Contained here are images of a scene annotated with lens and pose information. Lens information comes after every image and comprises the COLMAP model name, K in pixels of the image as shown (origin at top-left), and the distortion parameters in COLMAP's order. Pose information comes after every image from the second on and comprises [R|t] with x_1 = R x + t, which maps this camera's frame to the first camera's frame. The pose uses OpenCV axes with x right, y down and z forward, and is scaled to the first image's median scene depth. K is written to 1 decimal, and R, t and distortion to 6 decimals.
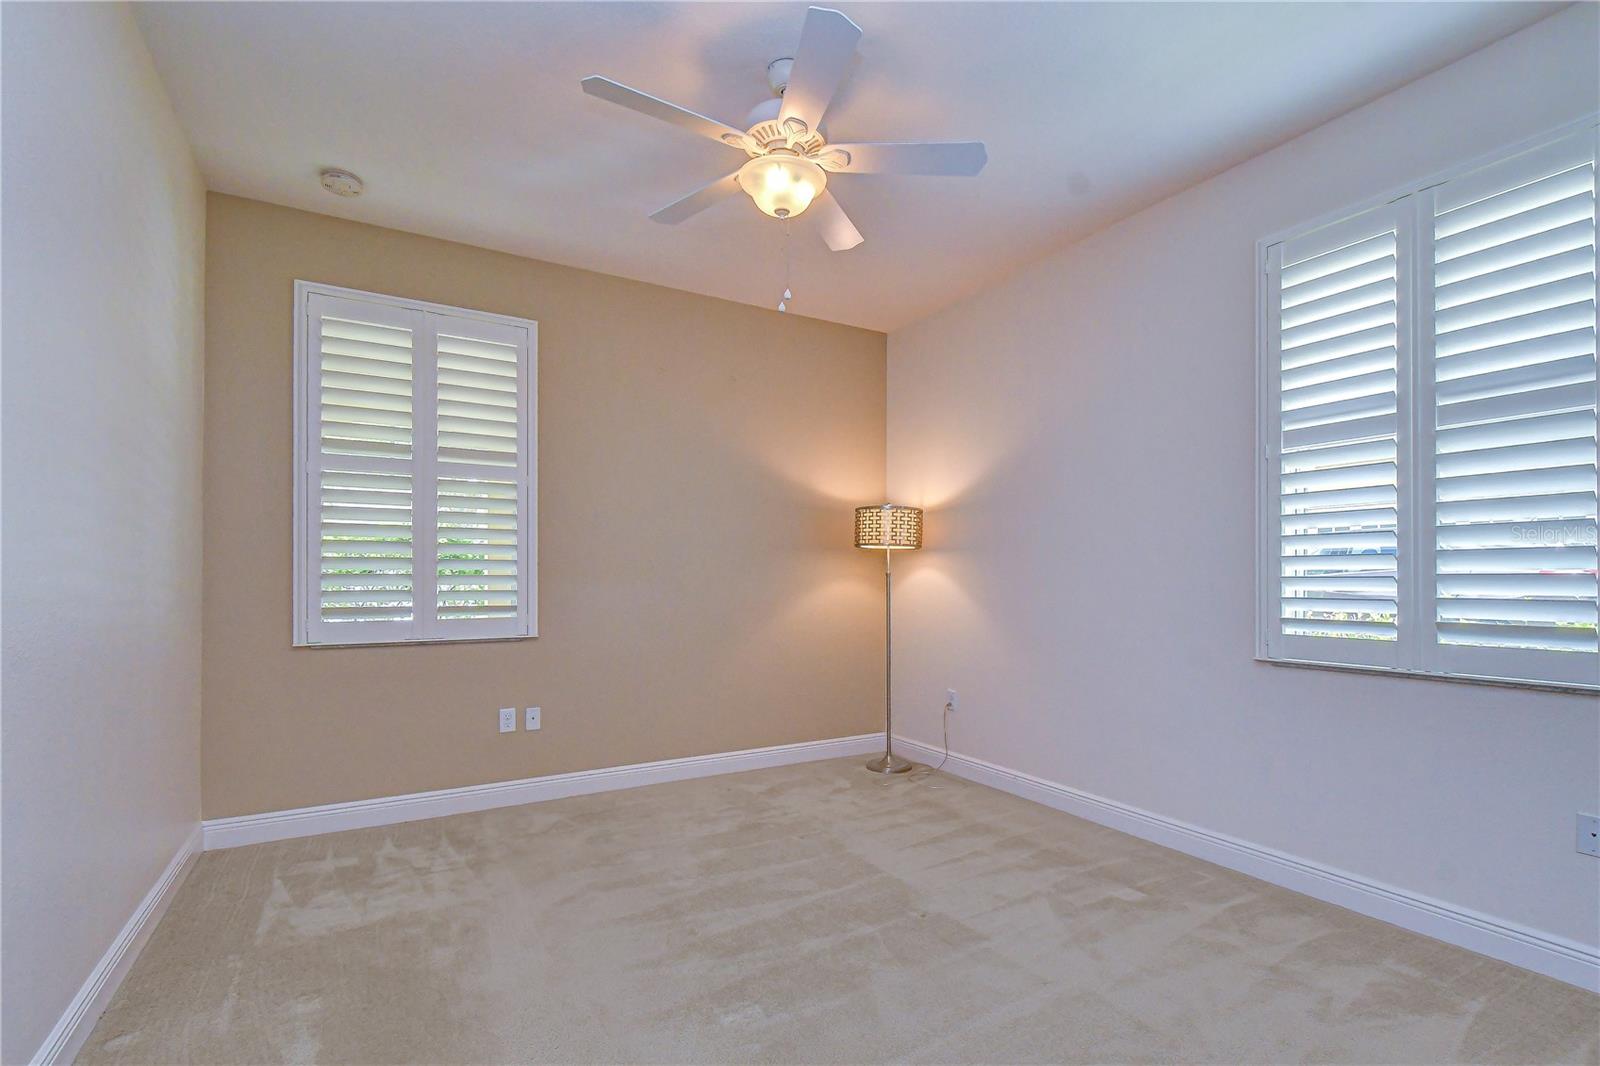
lens RADIAL K [[740.2, 0, 807.8], [0, 740.2, 581.3], [0, 0, 1]] dist [-0.001436, -0.001524]
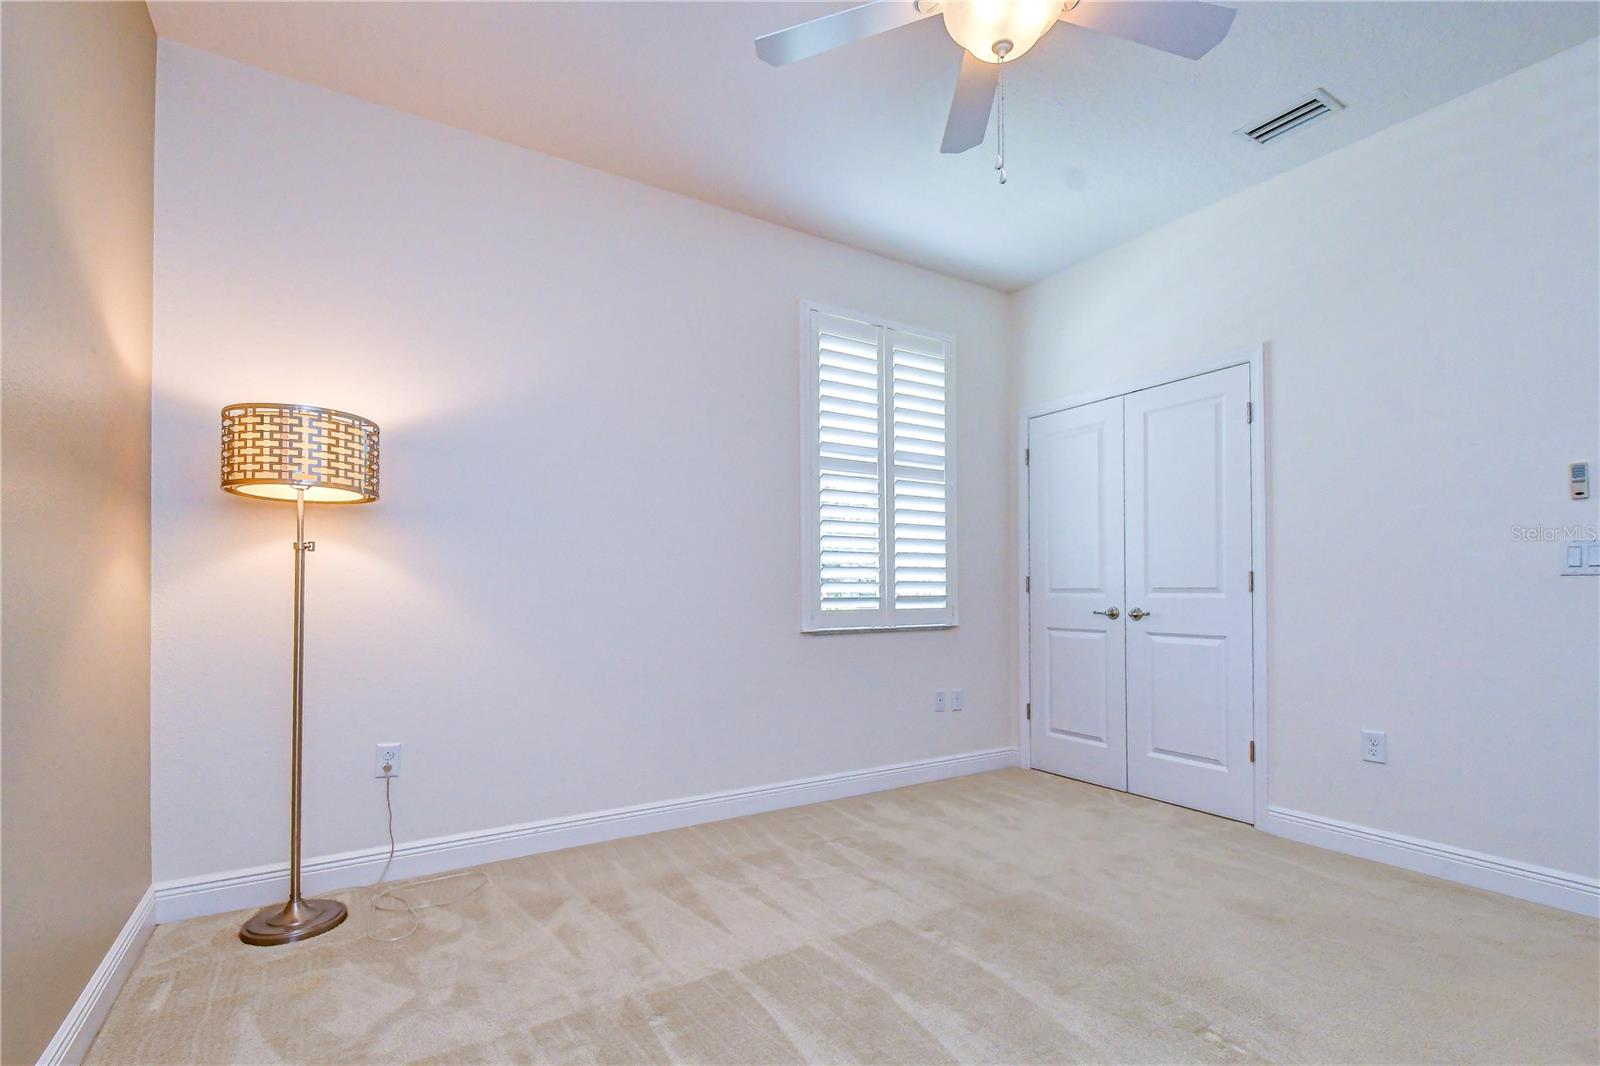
lens RADIAL K [[740.2, 0, 807.8], [0, 740.2, 581.3], [0, 0, 1]] dist [-0.001436, -0.001524]
pose [[-0.022823, 0.009872, 0.999691, -0.600338], [0.005690, 0.999936, -0.009745, 0.030148], [-0.999723, 0.005466, -0.022878, 0.946822]]
